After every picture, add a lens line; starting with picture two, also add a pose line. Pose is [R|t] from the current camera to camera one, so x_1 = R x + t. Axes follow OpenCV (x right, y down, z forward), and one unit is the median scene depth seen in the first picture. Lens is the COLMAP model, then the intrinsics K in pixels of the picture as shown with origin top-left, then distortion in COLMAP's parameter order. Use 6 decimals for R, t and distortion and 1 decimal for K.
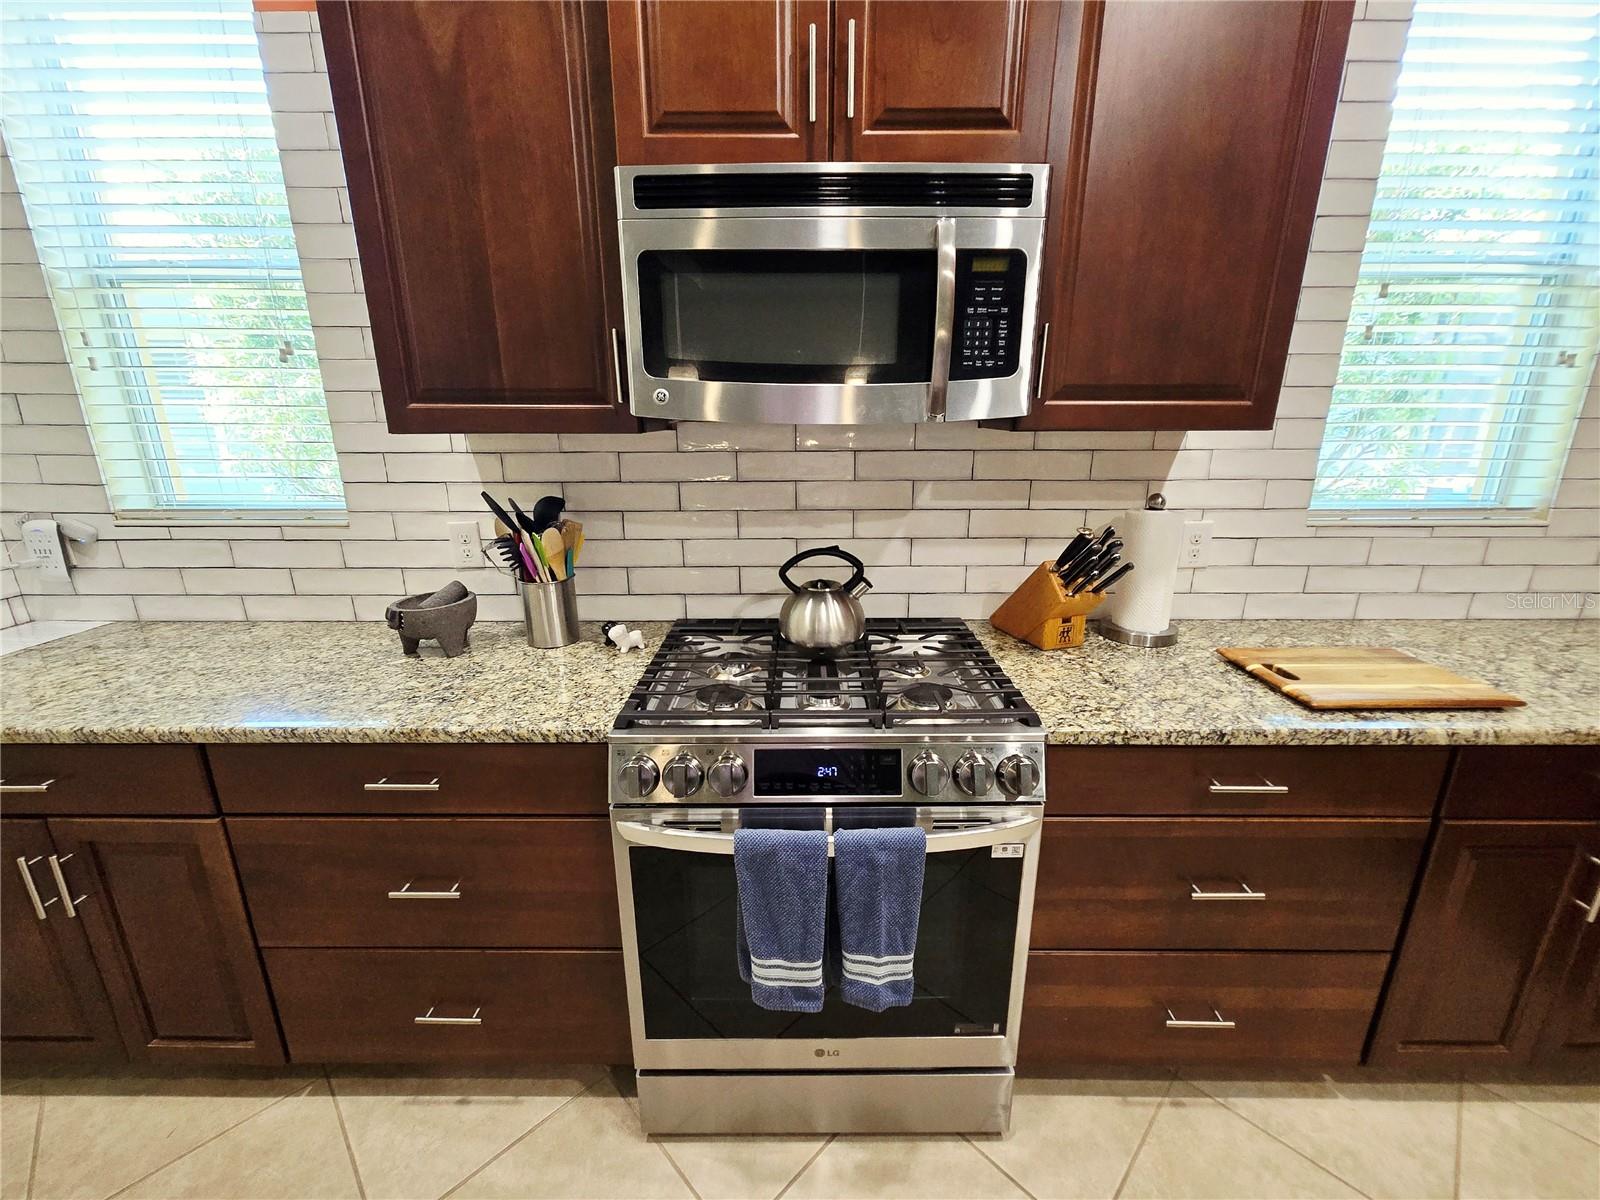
lens RADIAL K [[658.9, 0, 805.0], [0, 658.9, 605.1], [0, 0, 1]] dist [-0.003959, 0.001374]
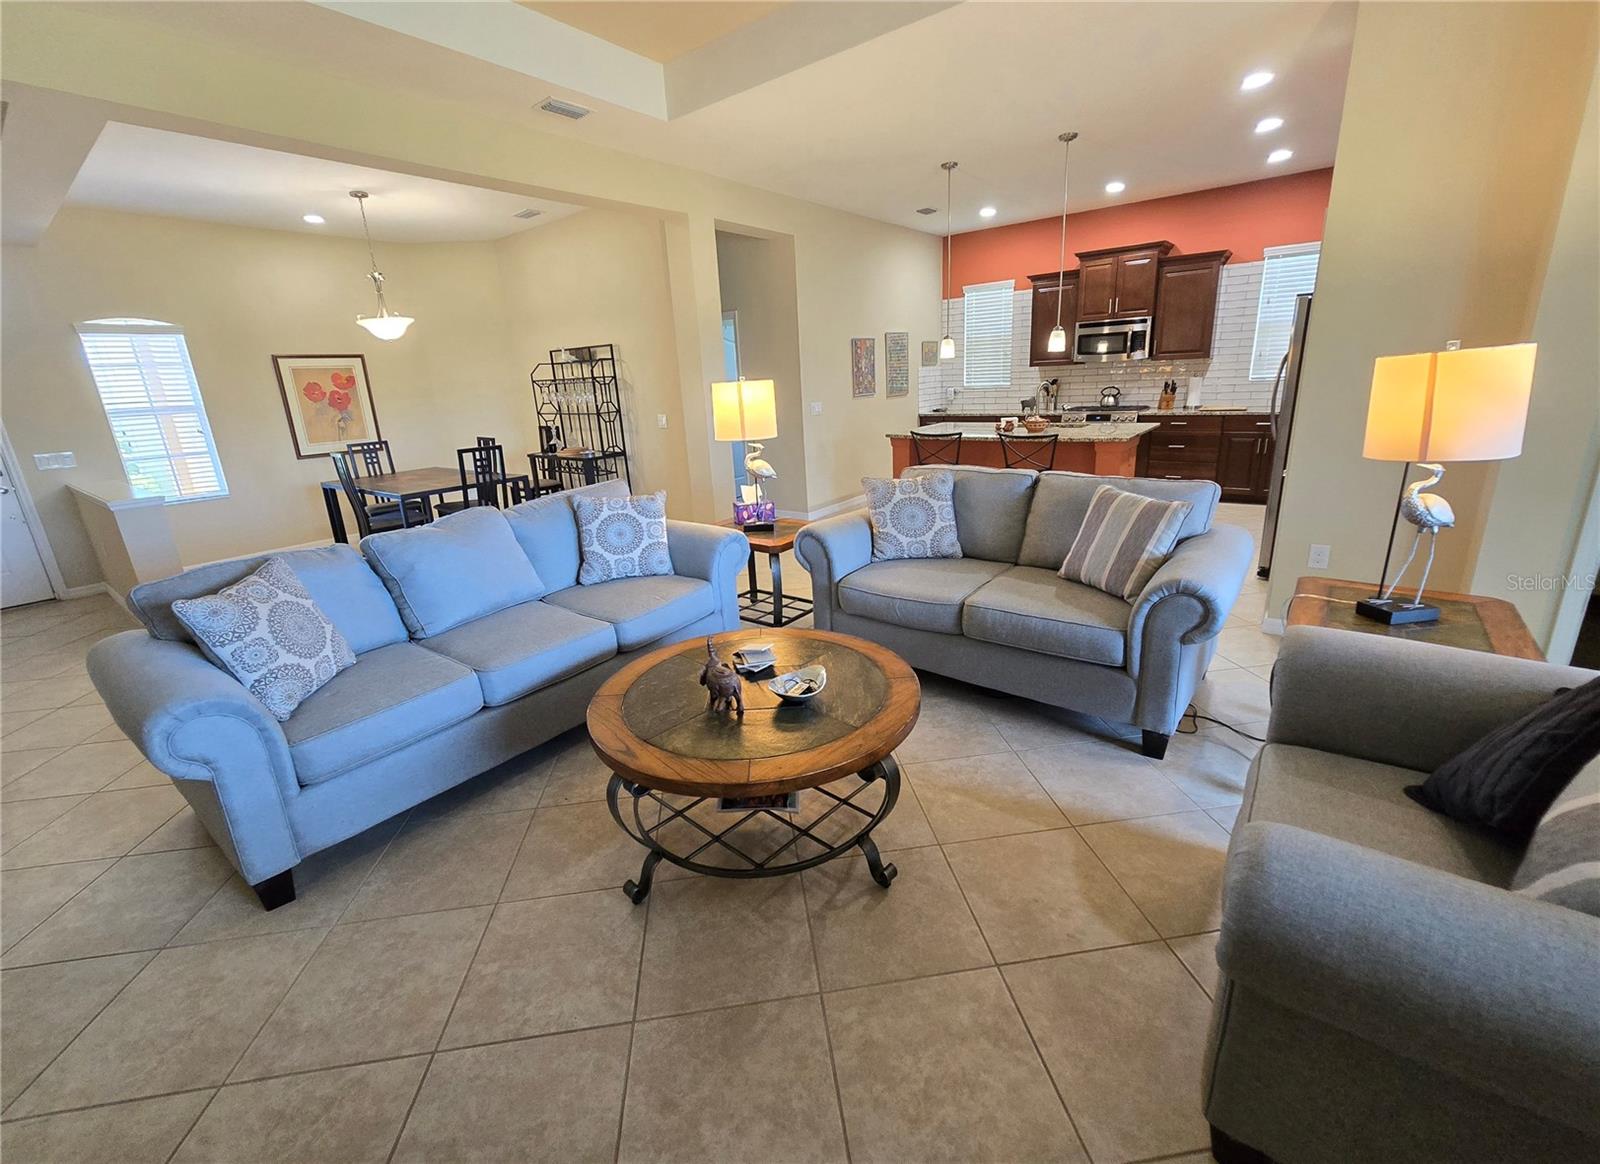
lens RADIAL K [[657.8, 0, 803.8], [0, 657.8, 558.2], [0, 0, 1]] dist [-0.002468, 0.001061]
pose [[0.792047, 0.127771, -0.596939, 1.378093], [-0.119613, 0.991379, 0.053489, 1.263592], [0.598627, 0.029036, 0.800501, -4.509690]]
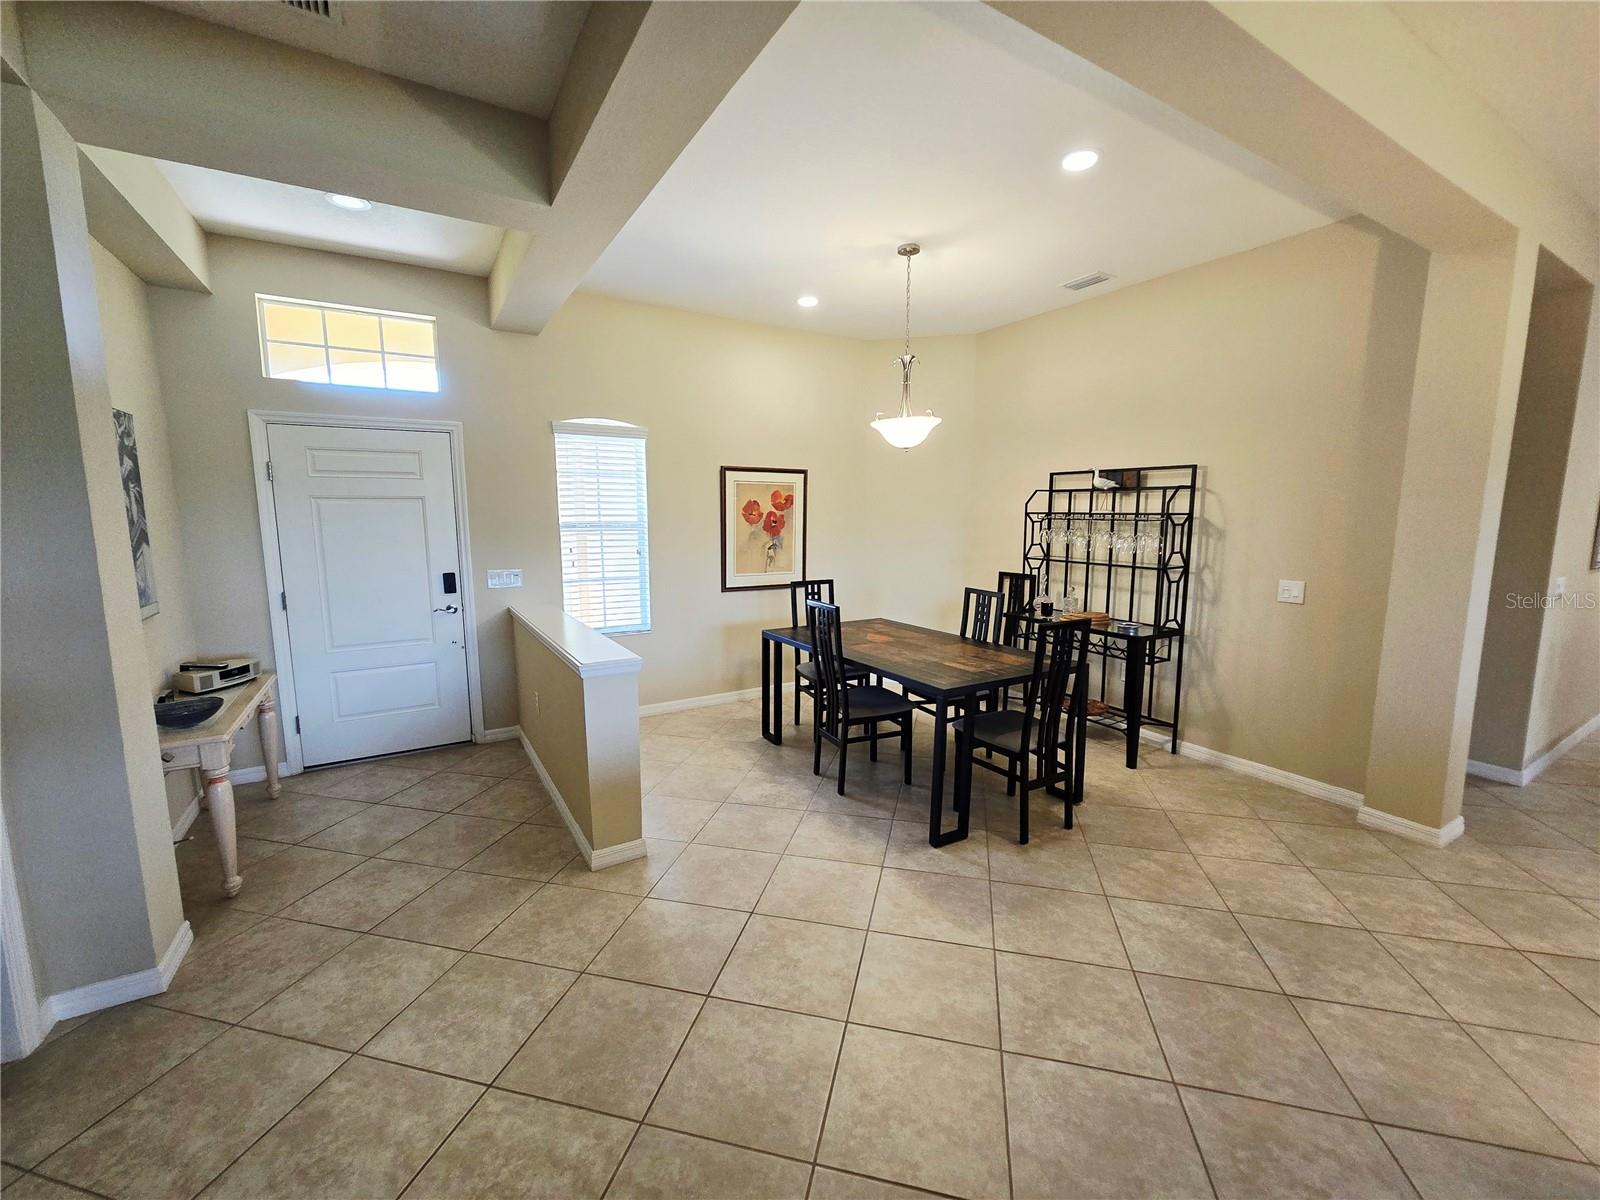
lens RADIAL K [[658.9, 0, 804.9], [0, 658.9, 599.0], [0, 0, 1]] dist [-0.003959, 0.001374]
pose [[0.523916, 0.114078, -0.844096, -0.879546], [-0.234760, 0.971947, -0.014354, 1.228092], [0.818780, 0.205680, 0.535999, -4.574694]]
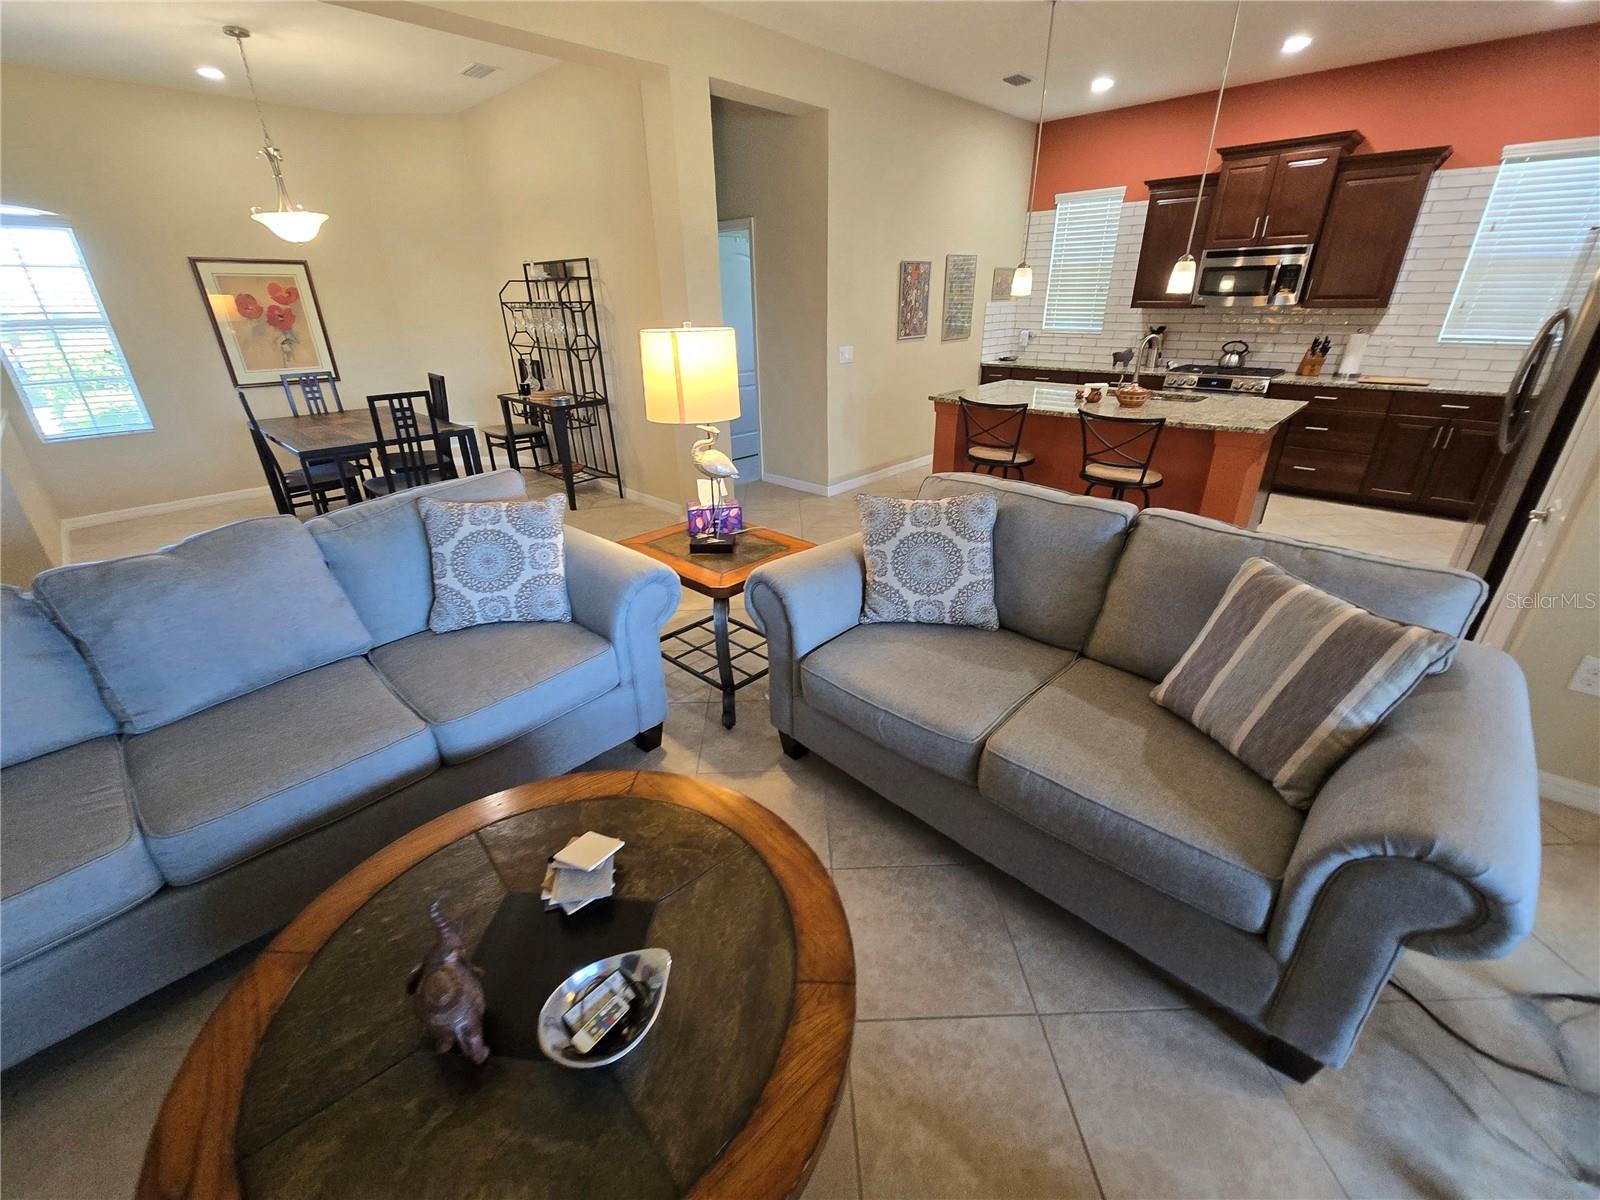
lens RADIAL K [[658.9, 0, 803.3], [0, 658.9, 599.1], [0, 0, 1]] dist [-0.003959, 0.001374]
pose [[0.729892, 0.276780, -0.625020, 1.027682], [-0.175404, 0.959578, 0.220099, 0.989588], [0.660675, -0.051018, 0.748937, -3.727298]]
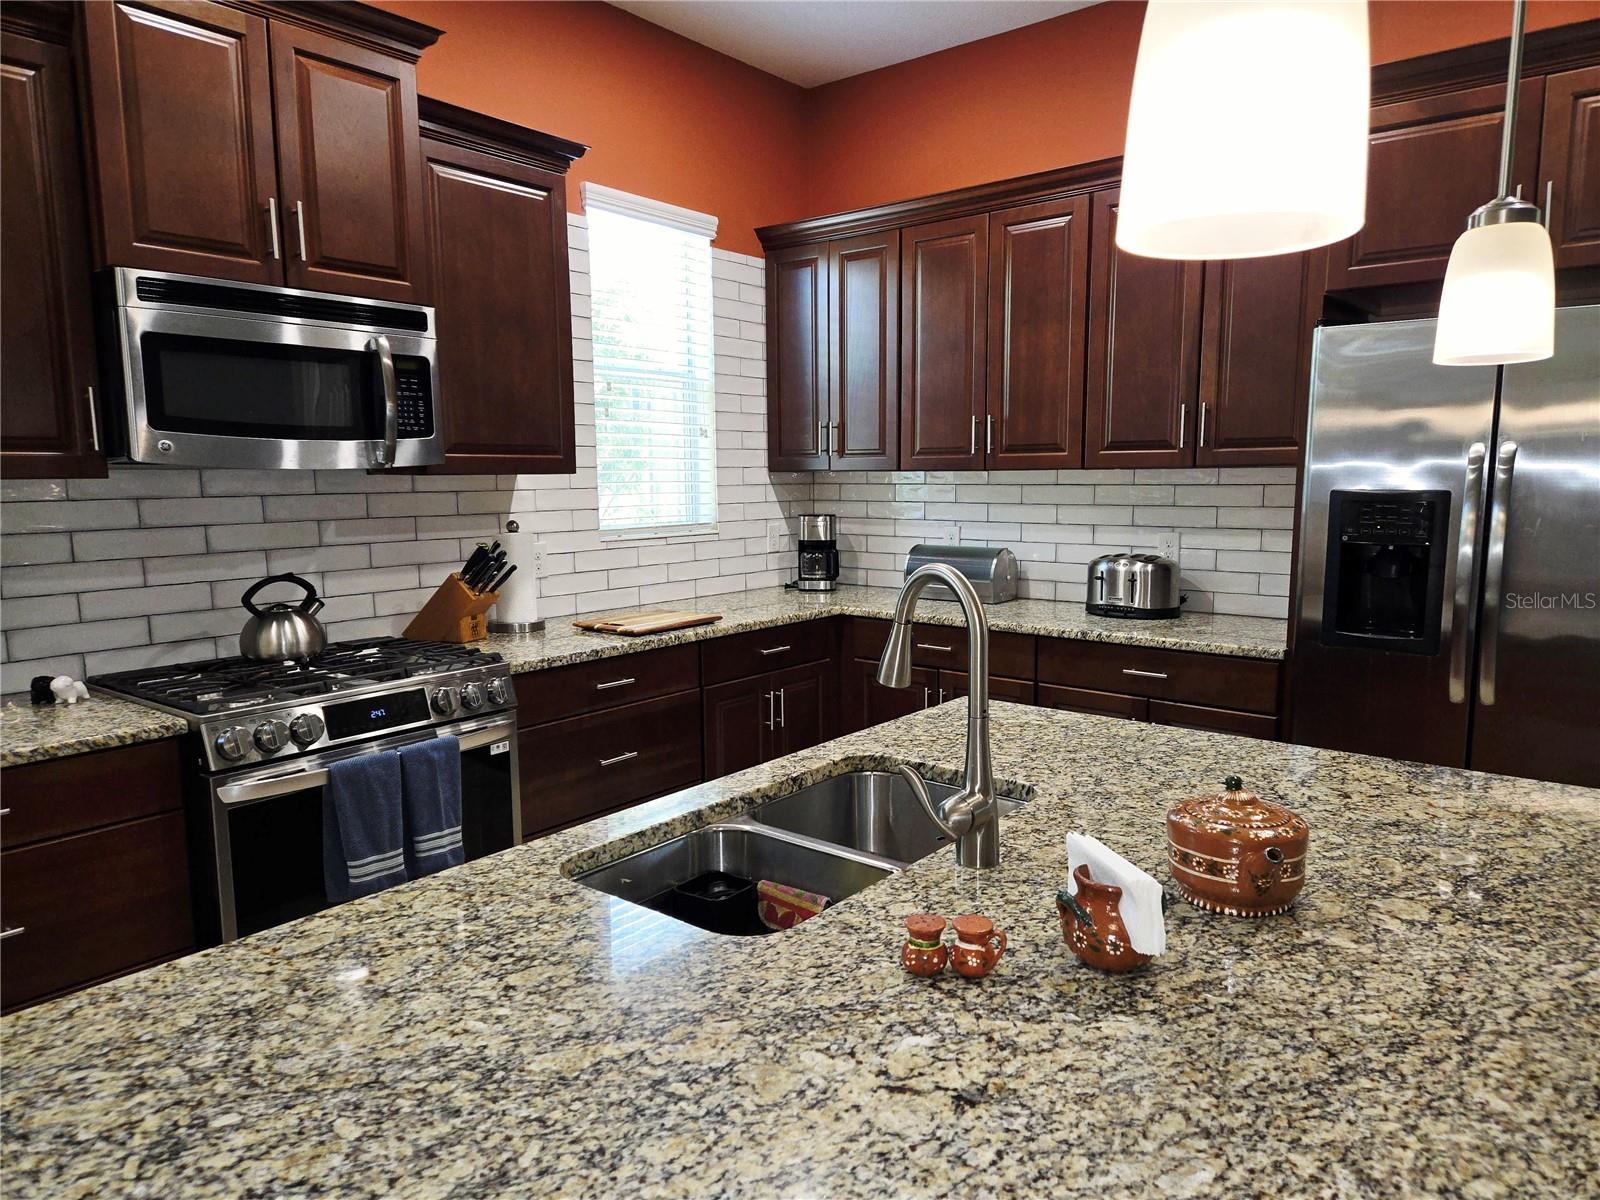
lens RADIAL K [[1067.7, 0, 813.4], [0, 1067.7, 605.4], [0, 0, 1]] dist [0.019417, -0.014948]
pose [[0.623949, -0.098998, 0.775169, -0.899586], [0.220114, 0.974045, -0.052778, 0.284881], [-0.749825, 0.203556, 0.629546, -0.918662]]
